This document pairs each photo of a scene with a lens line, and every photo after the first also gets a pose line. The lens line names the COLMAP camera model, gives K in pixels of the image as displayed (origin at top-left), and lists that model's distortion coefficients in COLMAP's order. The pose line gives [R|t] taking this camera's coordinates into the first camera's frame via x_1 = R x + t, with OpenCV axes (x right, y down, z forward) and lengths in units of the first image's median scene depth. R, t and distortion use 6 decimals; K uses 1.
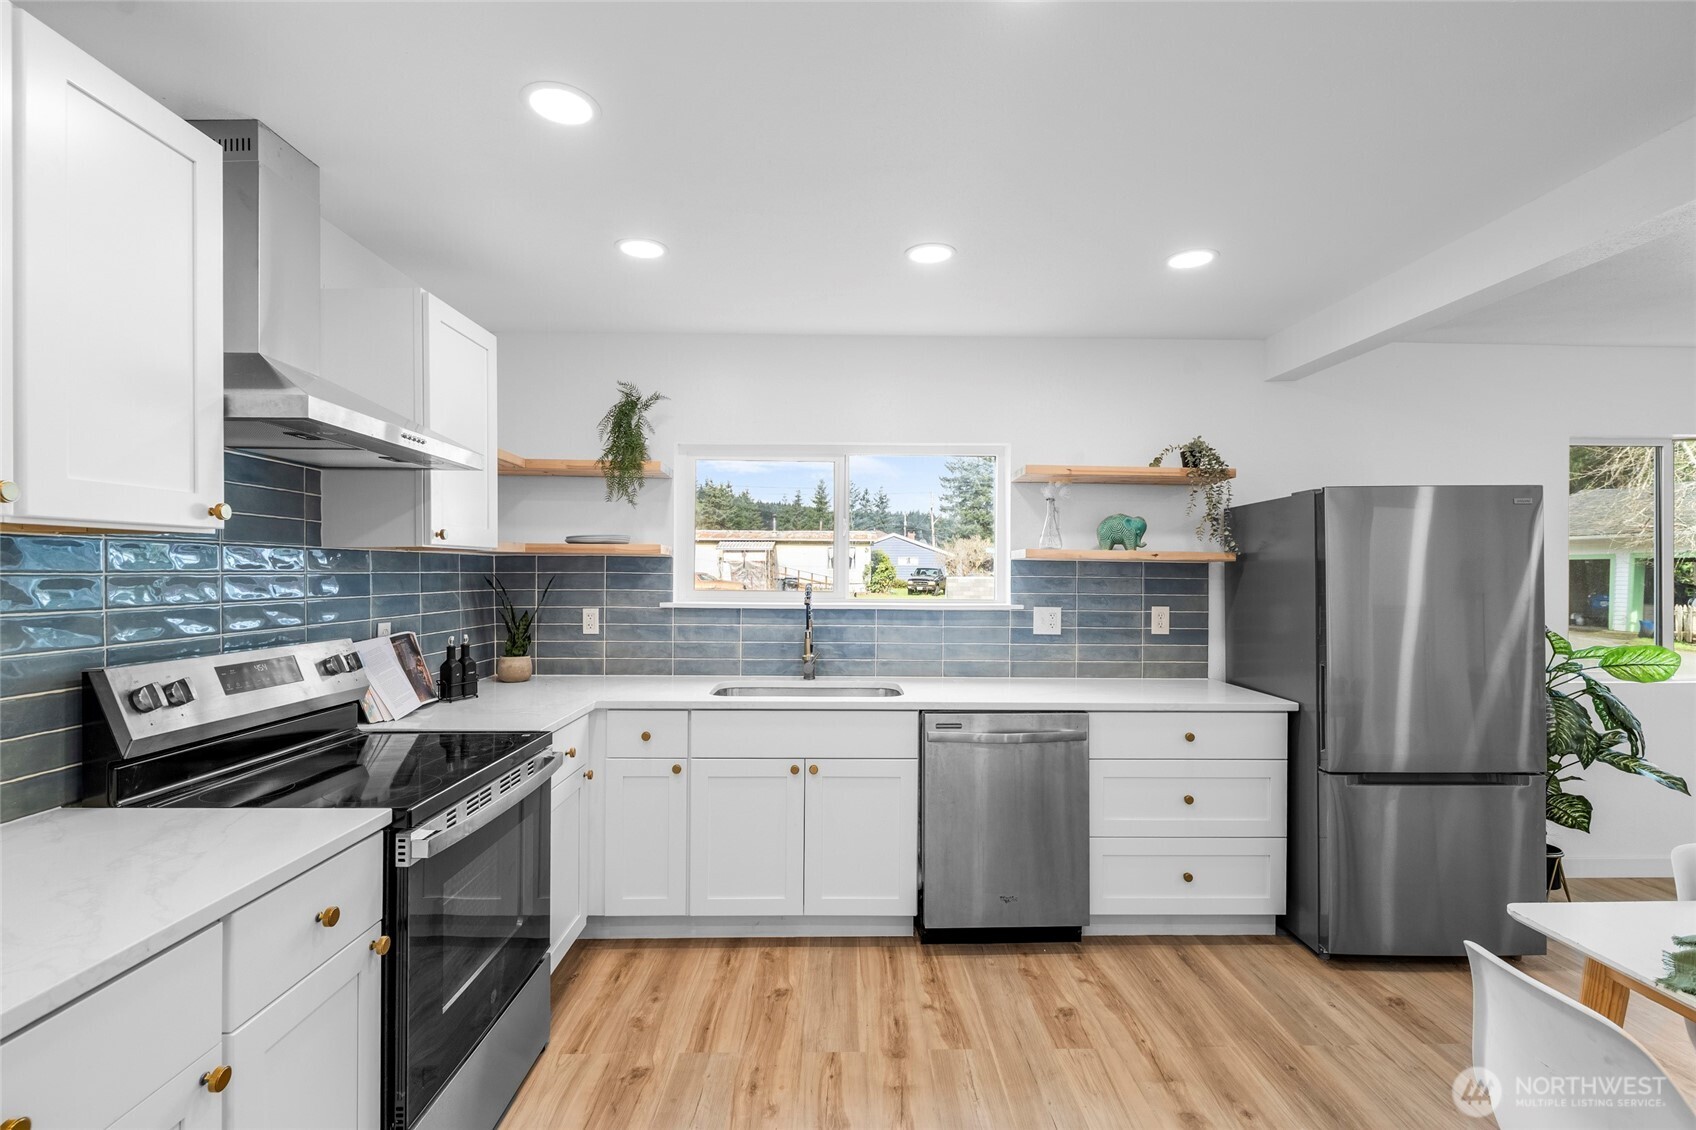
lens RADIAL K [[764.2, 0, 847.2], [0, 764.2, 571.9], [0, 0, 1]] dist [-0.001955, 0.000241]
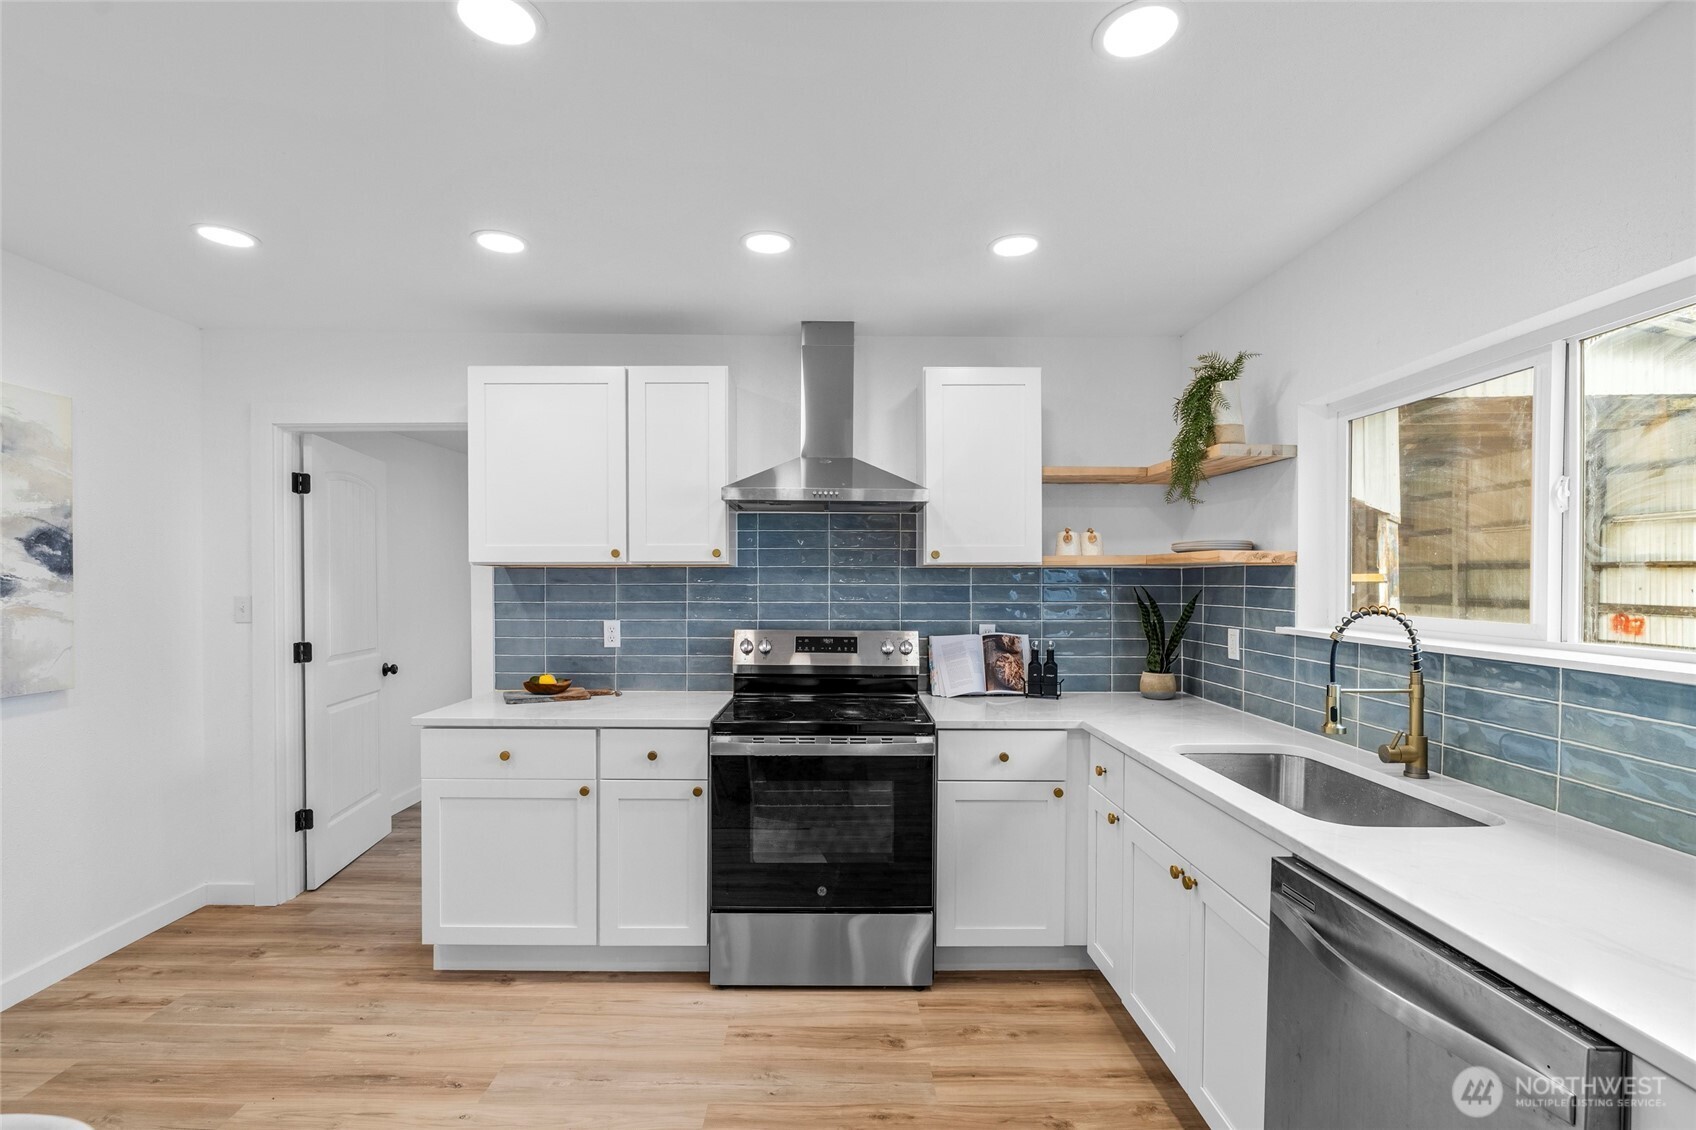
lens RADIAL K [[775.7, 0, 843.9], [0, 775.7, 595.2], [0, 0, 1]] dist [-0.000934, 0.000014]
pose [[-0.005785, 0.014221, -0.999882, 0.623552], [-0.003868, 0.999891, 0.014243, 0.000642], [0.999976, 0.003949, -0.005729, 0.700451]]
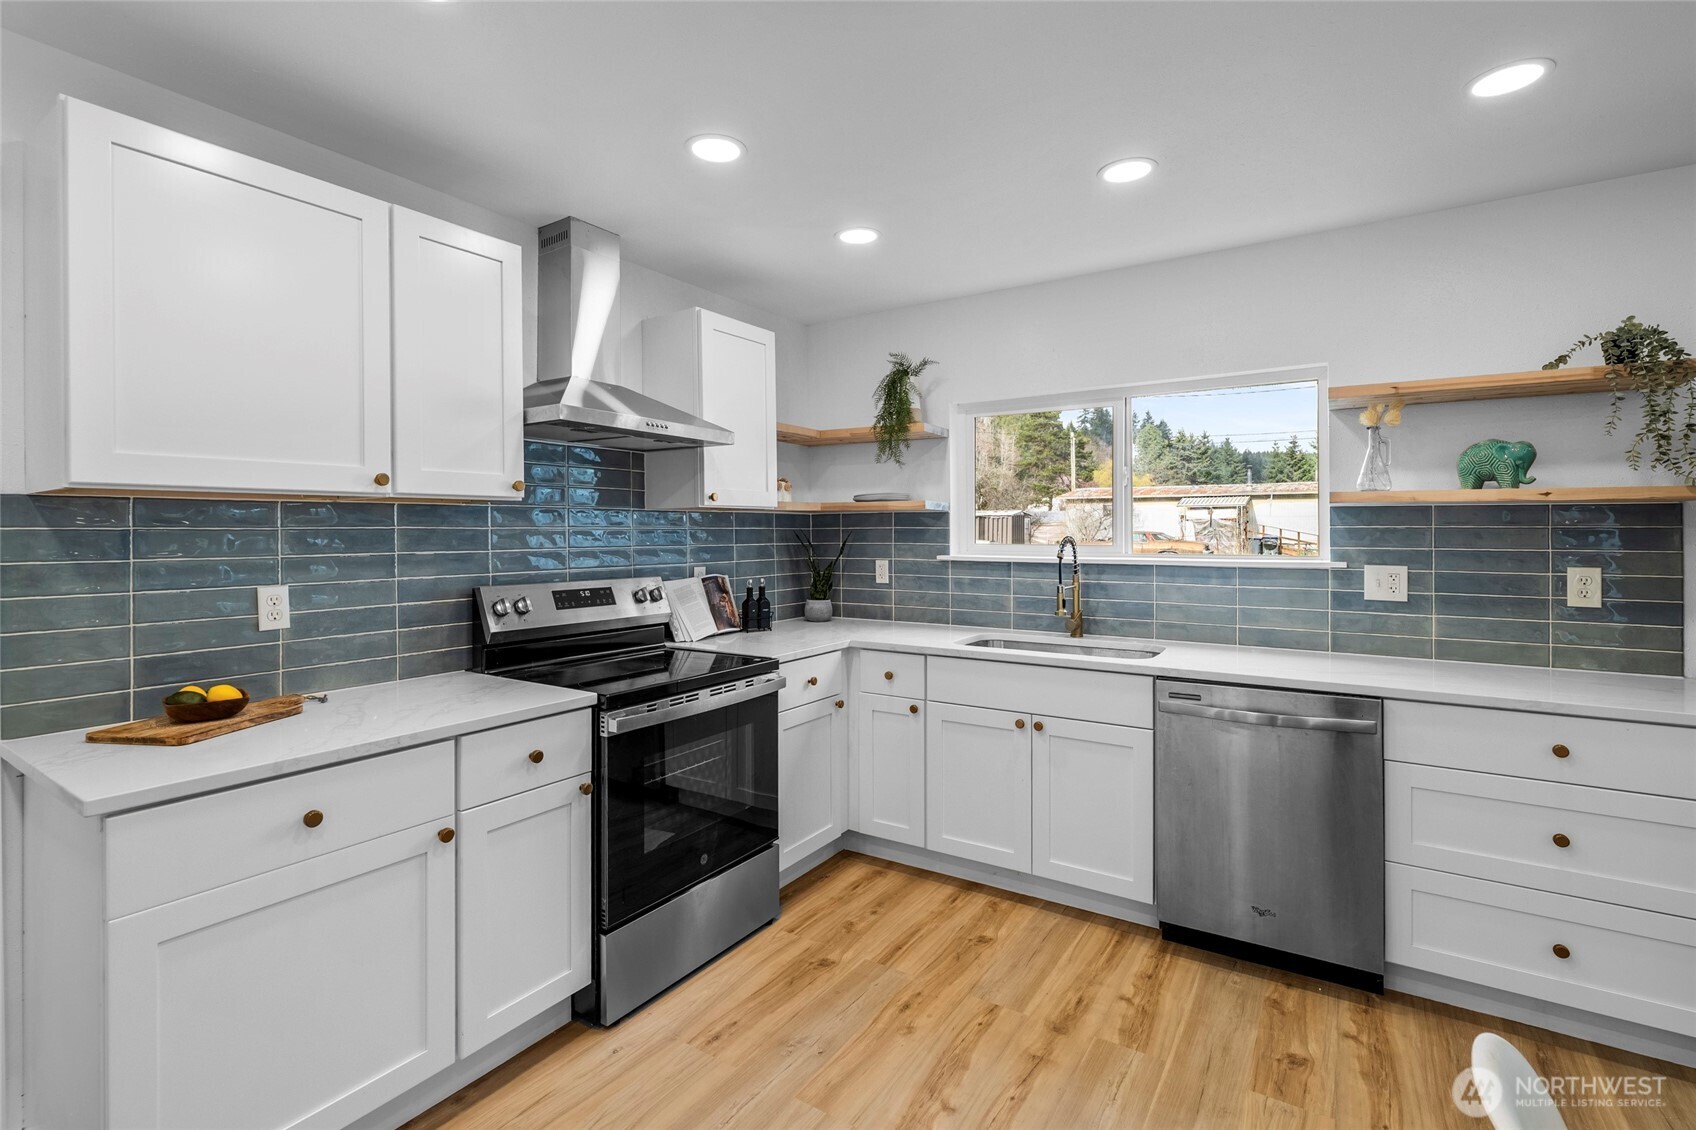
lens RADIAL K [[779.8, 0, 846.0], [0, 779.8, 530.1], [0, 0, 1]] dist [0.000149, 0.000329]
pose [[0.828198, -0.009782, -0.560351, 0.310601], [0.007844, 0.999952, -0.005863, 0.012585], [0.560381, 0.000461, 0.828235, 0.039133]]
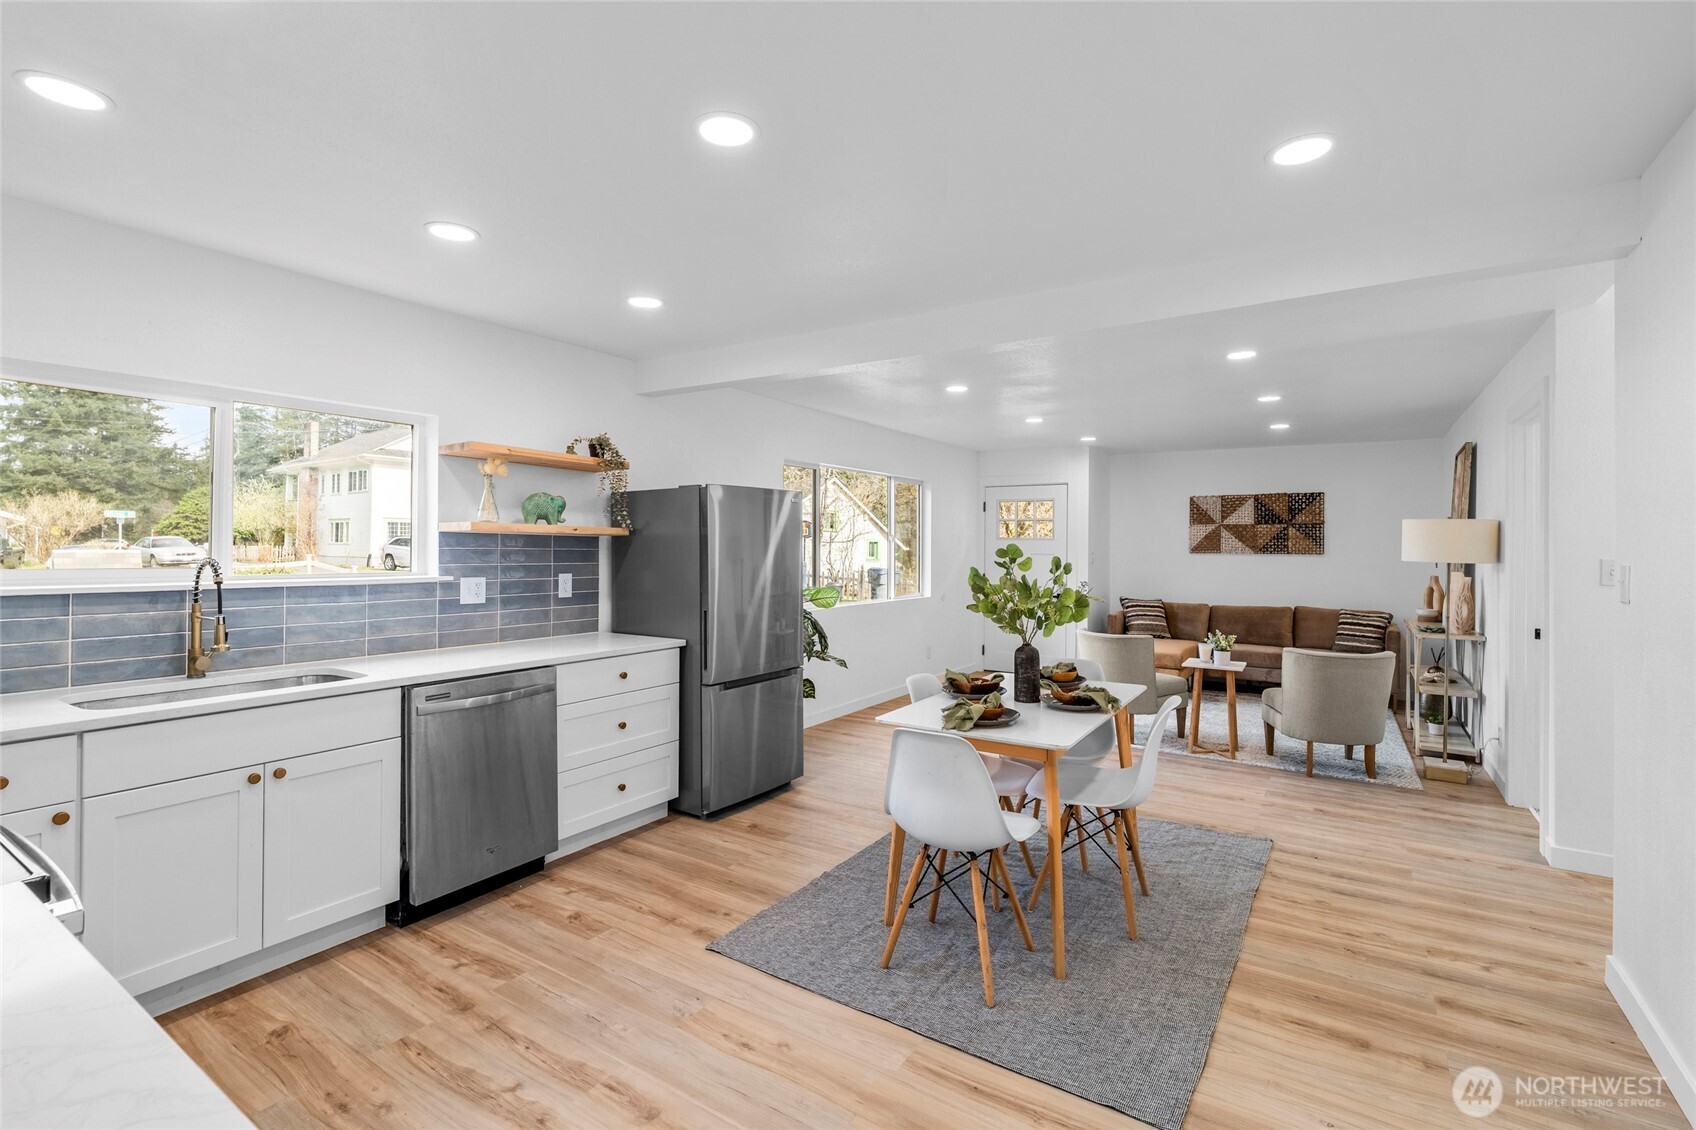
lens RADIAL K [[773.0, 0, 840.3], [0, 773.0, 545.2], [0, 0, 1]] dist [-0.002317, 0.000009]
pose [[0.562044, -0.000113, 0.827107, -0.405336], [-0.001215, 0.999999, 0.000962, 0.000768], [-0.827106, -0.001545, 0.562043, -0.008680]]
